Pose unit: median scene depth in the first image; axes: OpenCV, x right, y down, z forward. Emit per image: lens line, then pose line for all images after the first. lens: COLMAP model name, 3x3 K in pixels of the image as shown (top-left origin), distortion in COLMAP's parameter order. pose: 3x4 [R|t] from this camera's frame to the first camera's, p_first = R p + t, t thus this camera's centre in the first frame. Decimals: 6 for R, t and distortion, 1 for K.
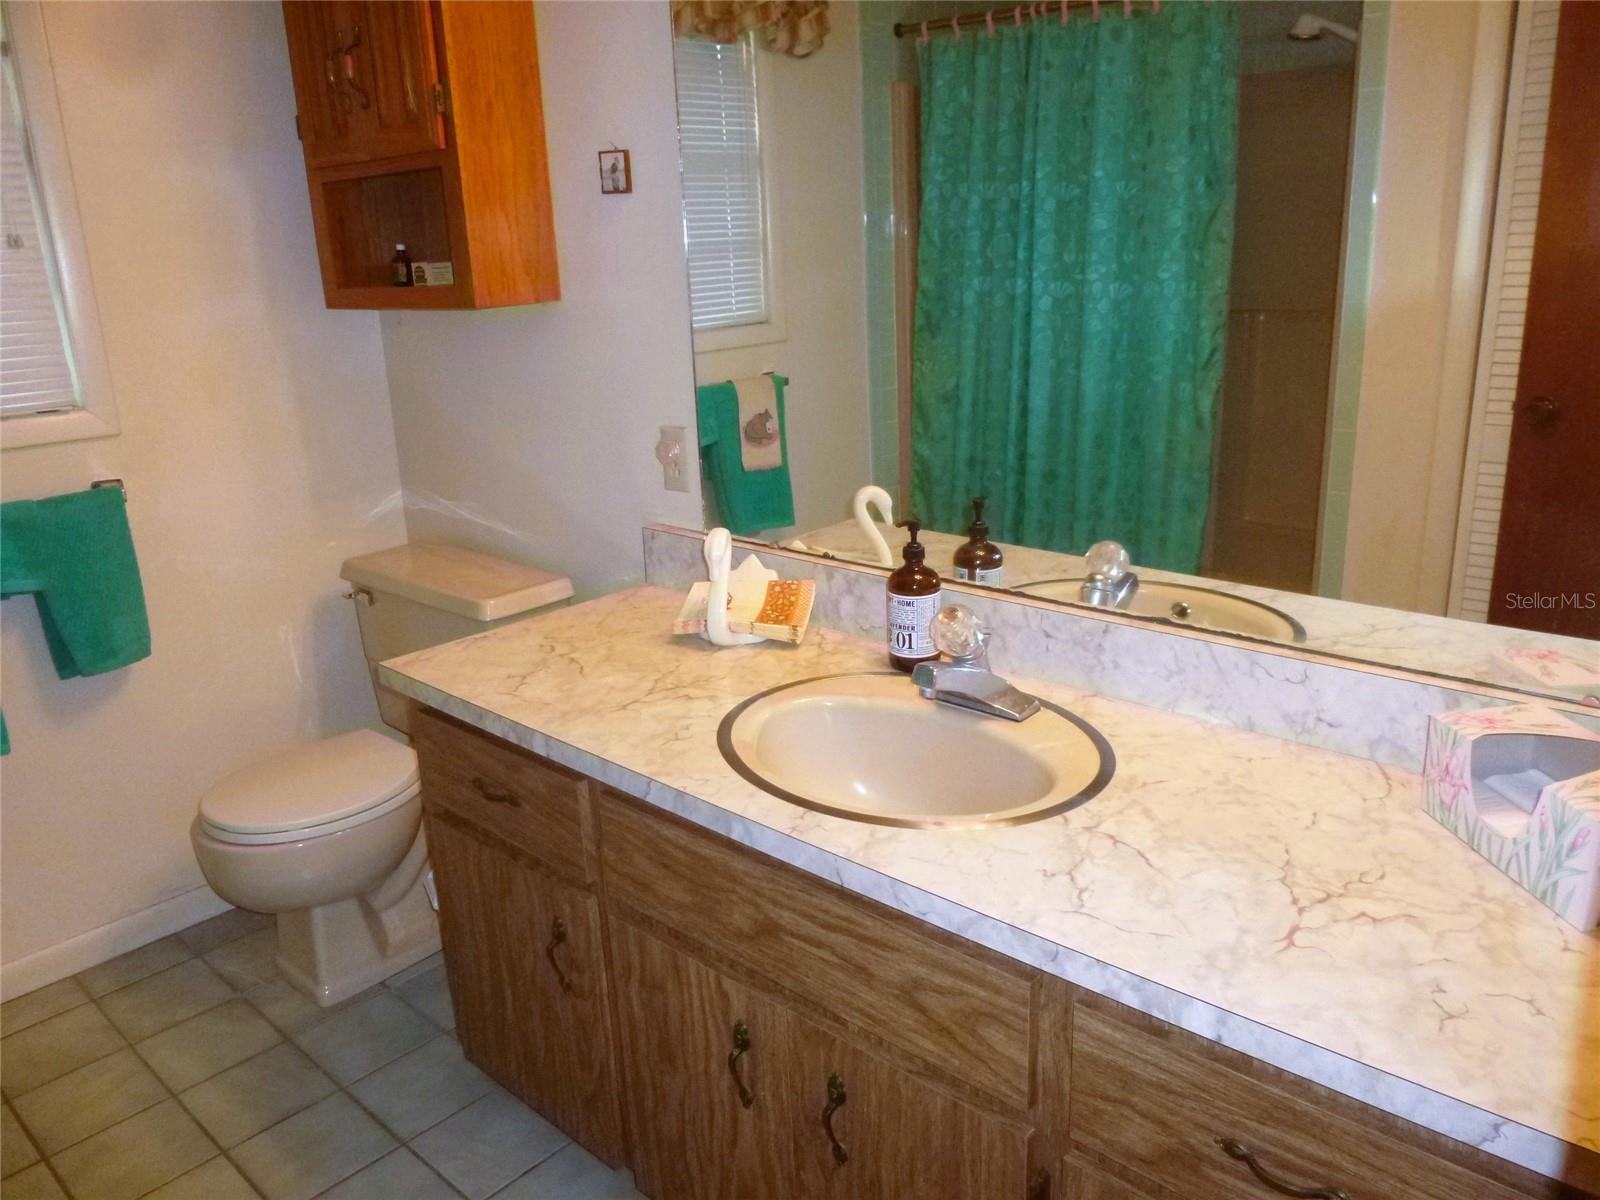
lens RADIAL K [[1194.9, 0, 796.9], [0, 1194.9, 609.9], [0, 0, 1]] dist [-0.060346, 0.033475]
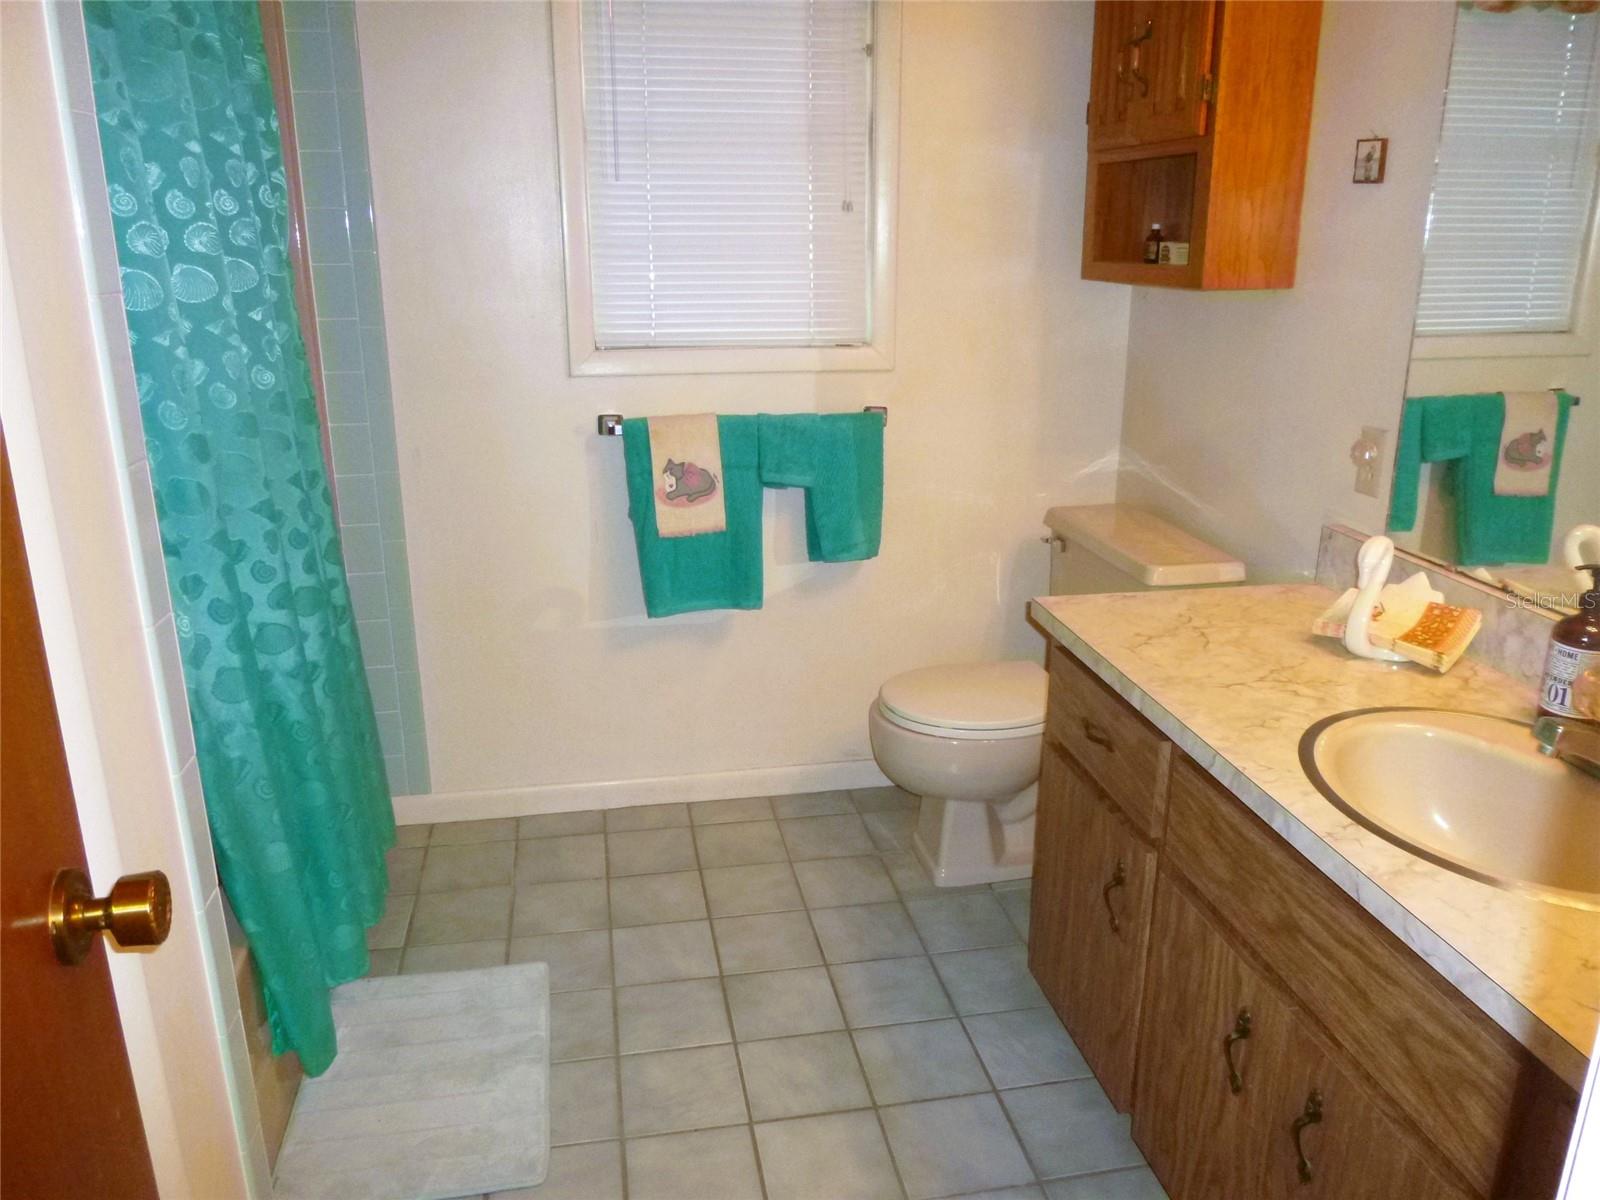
lens RADIAL K [[1194.9, 0, 796.0], [0, 1194.9, 609.6], [0, 0, 1]] dist [-0.060346, 0.033475]
pose [[0.793536, 0.218537, -0.567928, 0.100078], [-0.207313, 0.974546, 0.085335, 0.005586], [0.572121, 0.050022, 0.818643, -0.042853]]
